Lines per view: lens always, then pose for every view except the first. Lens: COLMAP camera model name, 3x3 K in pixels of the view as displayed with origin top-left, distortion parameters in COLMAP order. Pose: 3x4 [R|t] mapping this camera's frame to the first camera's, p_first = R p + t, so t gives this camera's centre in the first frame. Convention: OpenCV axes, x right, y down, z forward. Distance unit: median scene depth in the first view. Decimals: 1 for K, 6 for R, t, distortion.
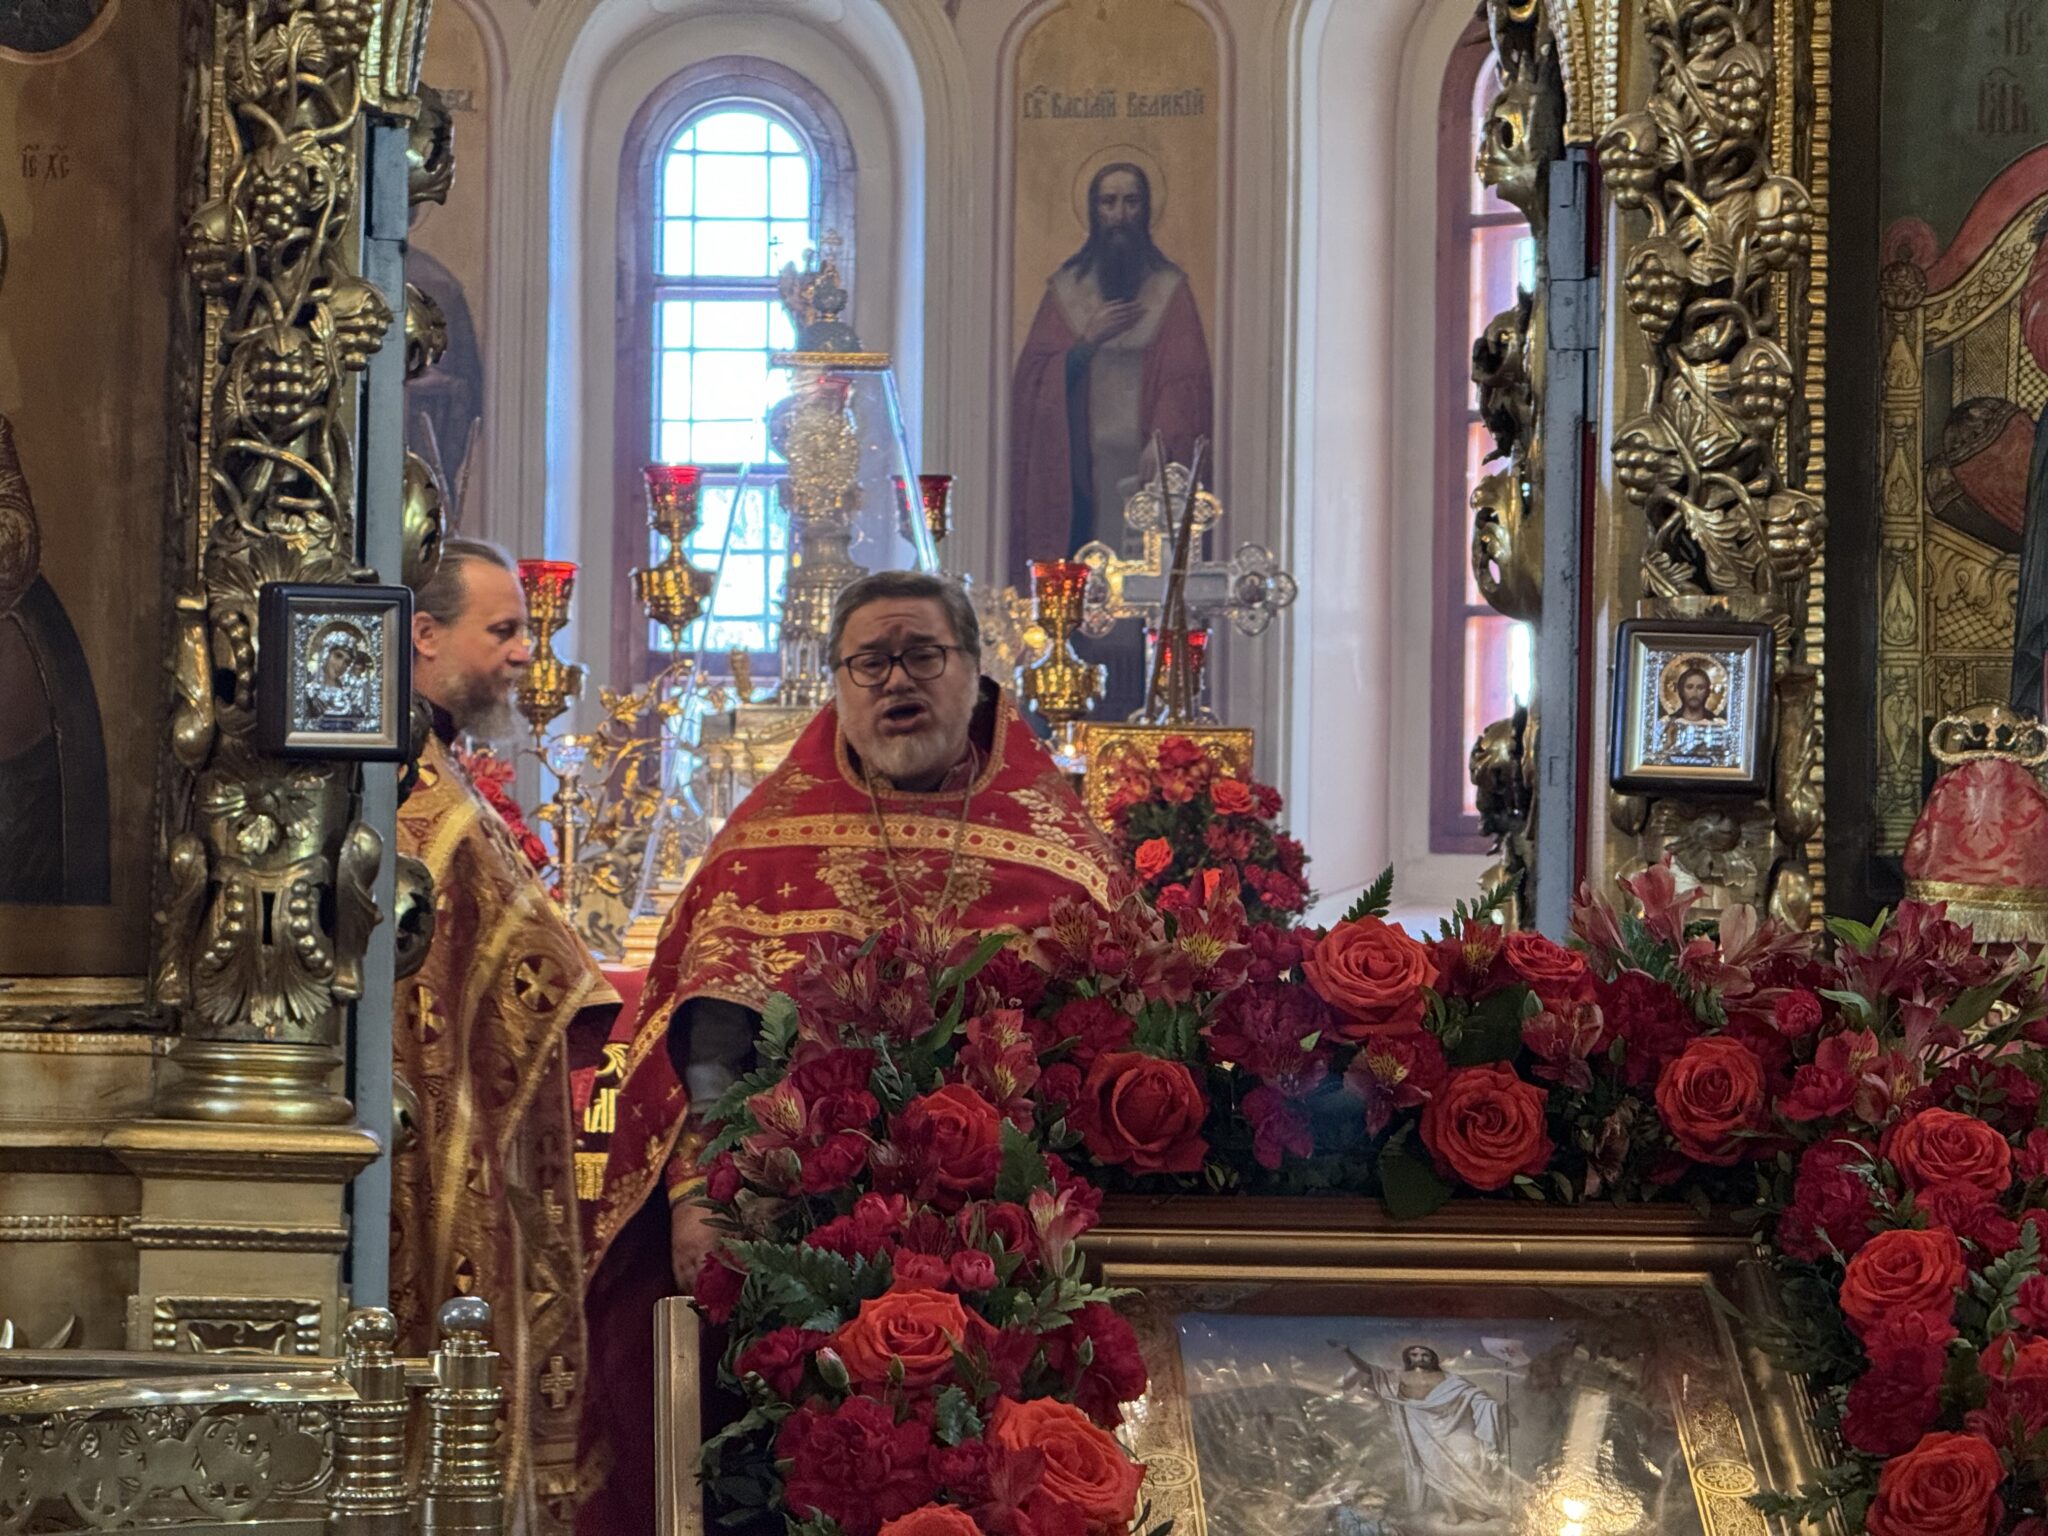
lens RADIAL K [[7142.1, 0, 1056.1], [0, 7142.1, 825.6], [0, 0, 1]] dist [0.248559, -0.923499]
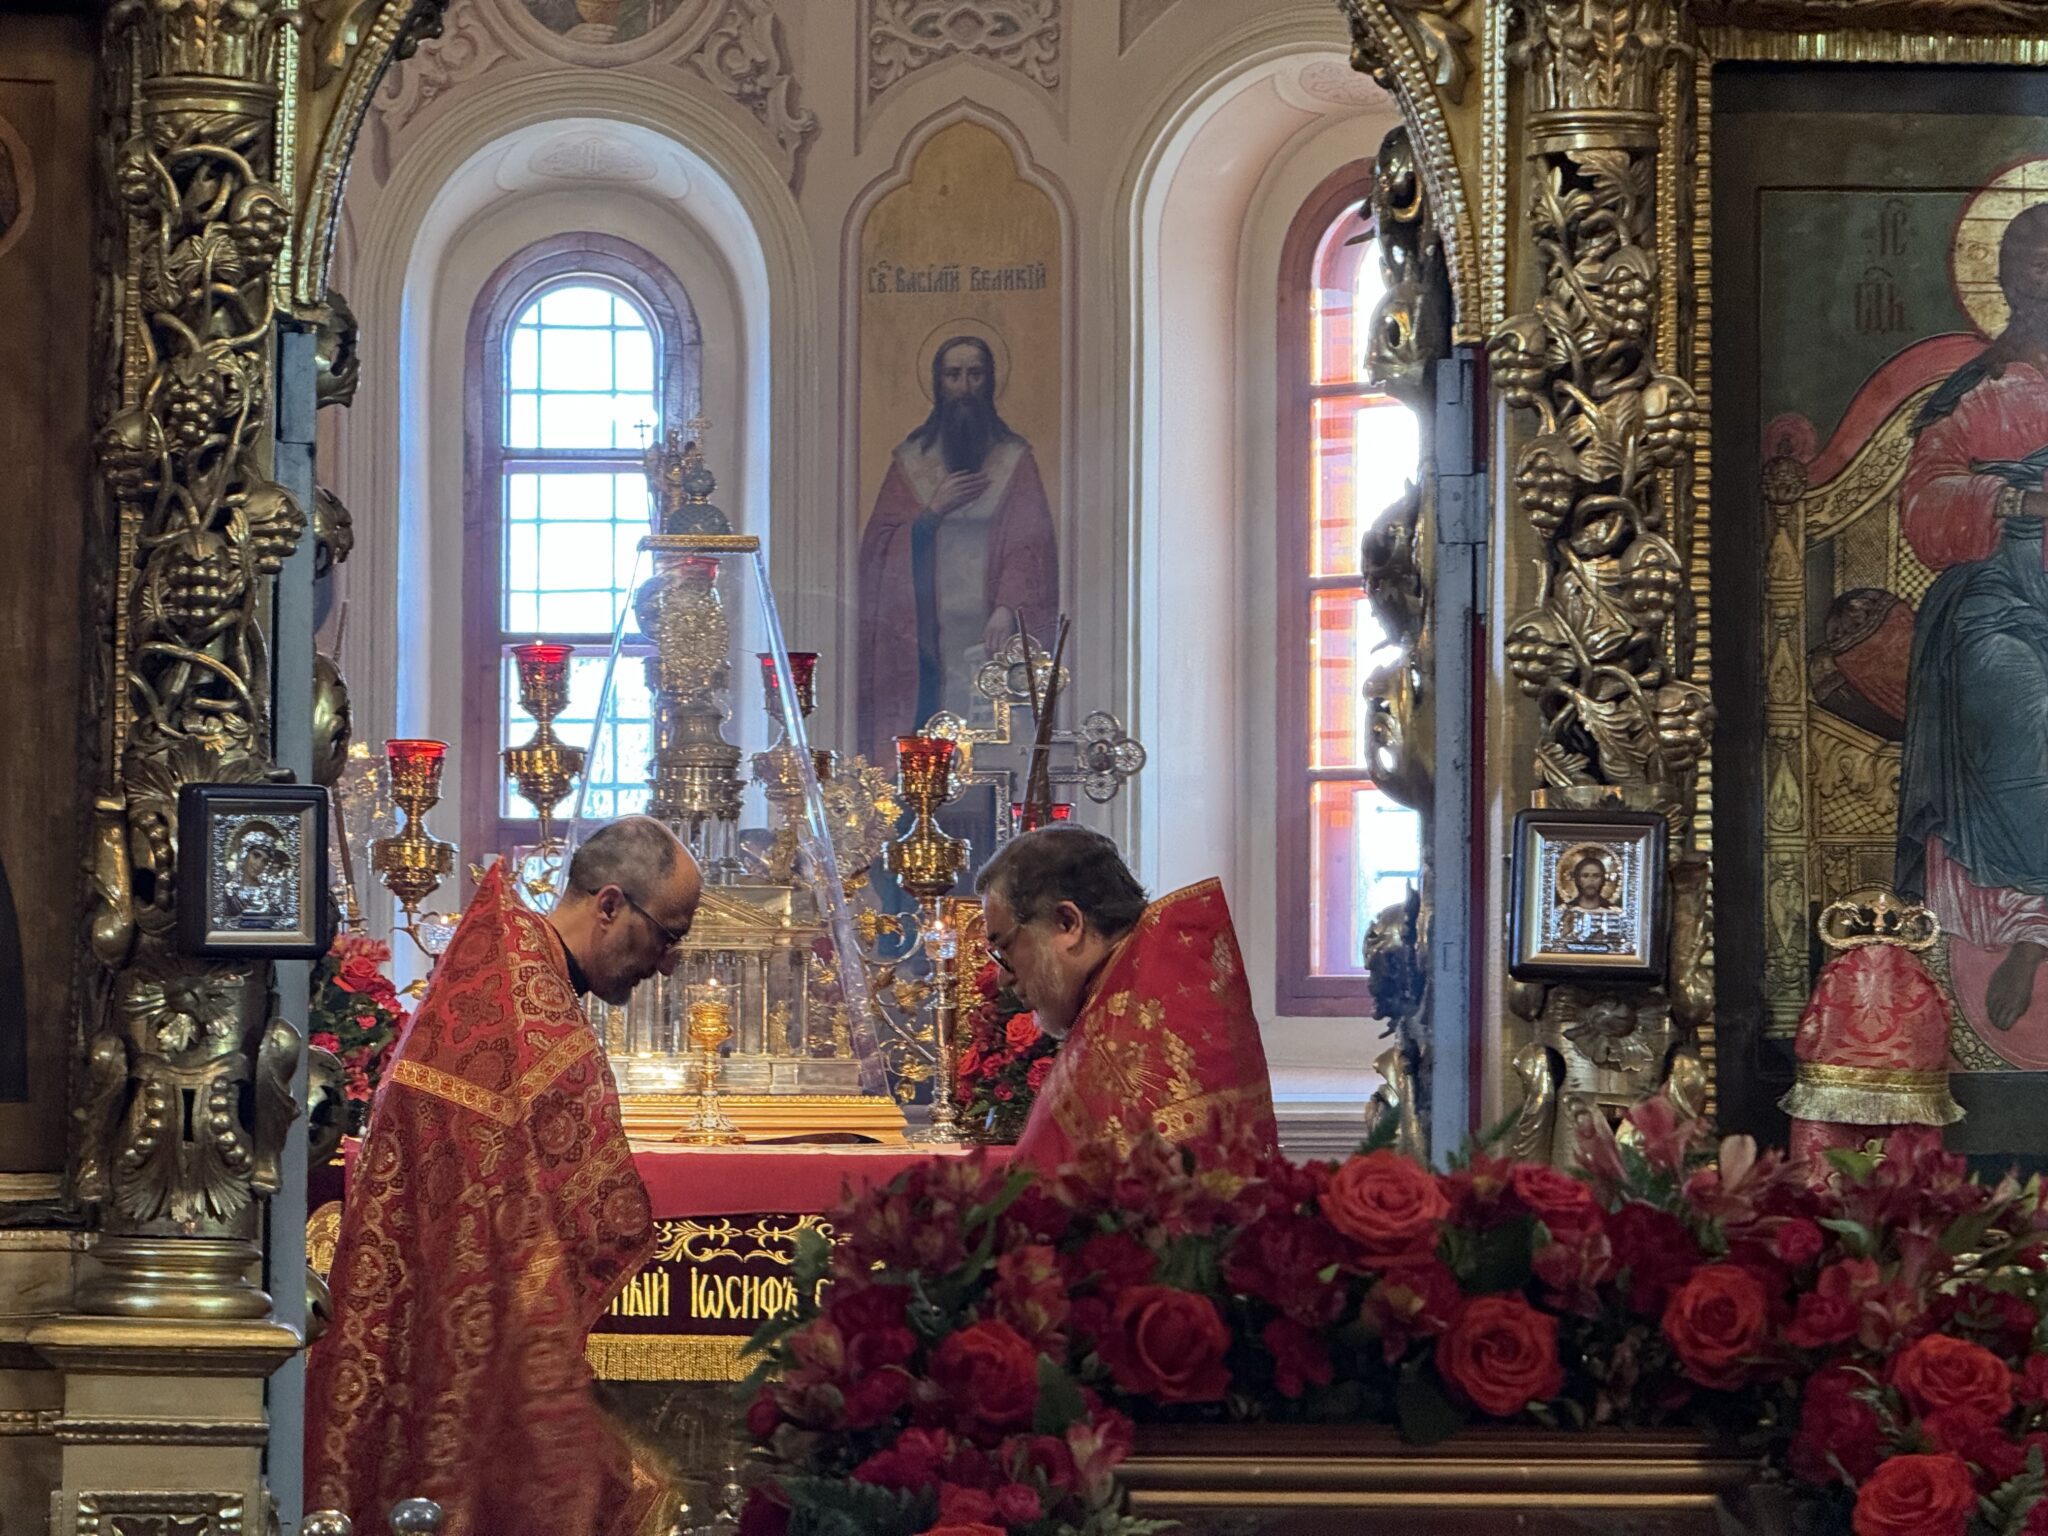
lens RADIAL K [[7119.0, 0, 1022.6], [0, 7119.0, 768.9], [0, 0, 1]] dist [0.219884, -0.202336]
pose [[0.999698, -0.007400, 0.023450, -0.015197], [0.008057, 0.999574, -0.028067, -0.006620], [-0.023232, 0.028247, 0.999331, -0.013870]]
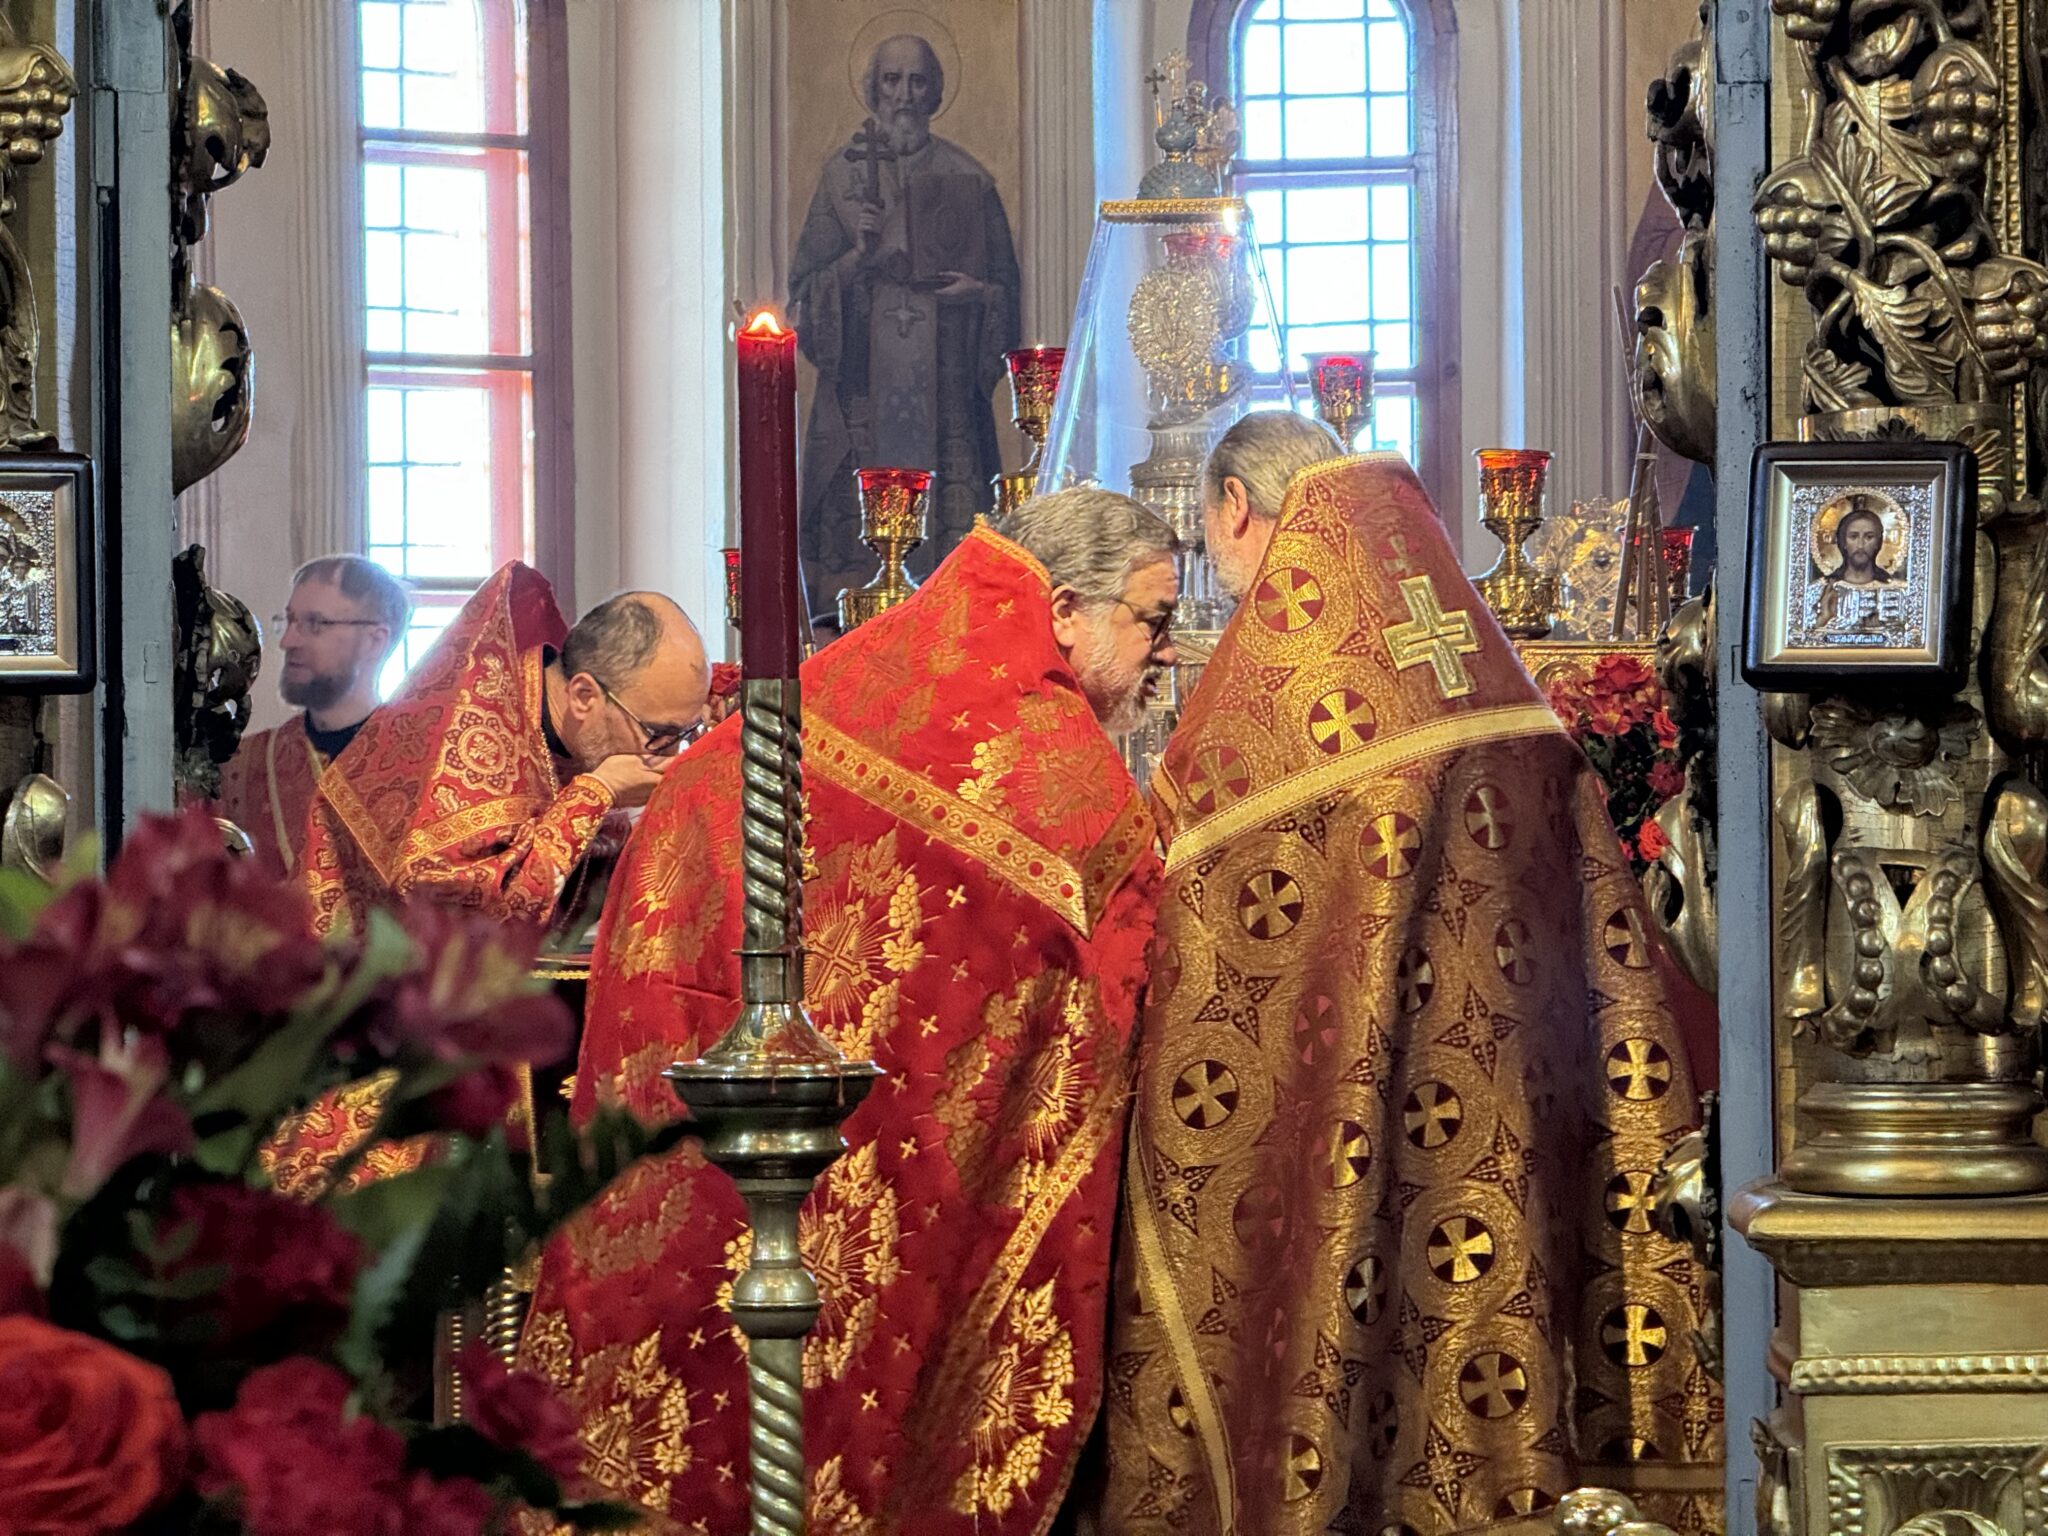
lens RADIAL K [[7172.6, 0, 1024.0], [0, 7172.6, 768.0], [0, 0, 1]] dist [0.124950, 2.295334]
pose [[0.988504, -0.026624, -0.148829, 0.111149], [0.026014, 0.999643, -0.006041, 0.005635], [0.148937, 0.002099, 0.988844, 0.281593]]
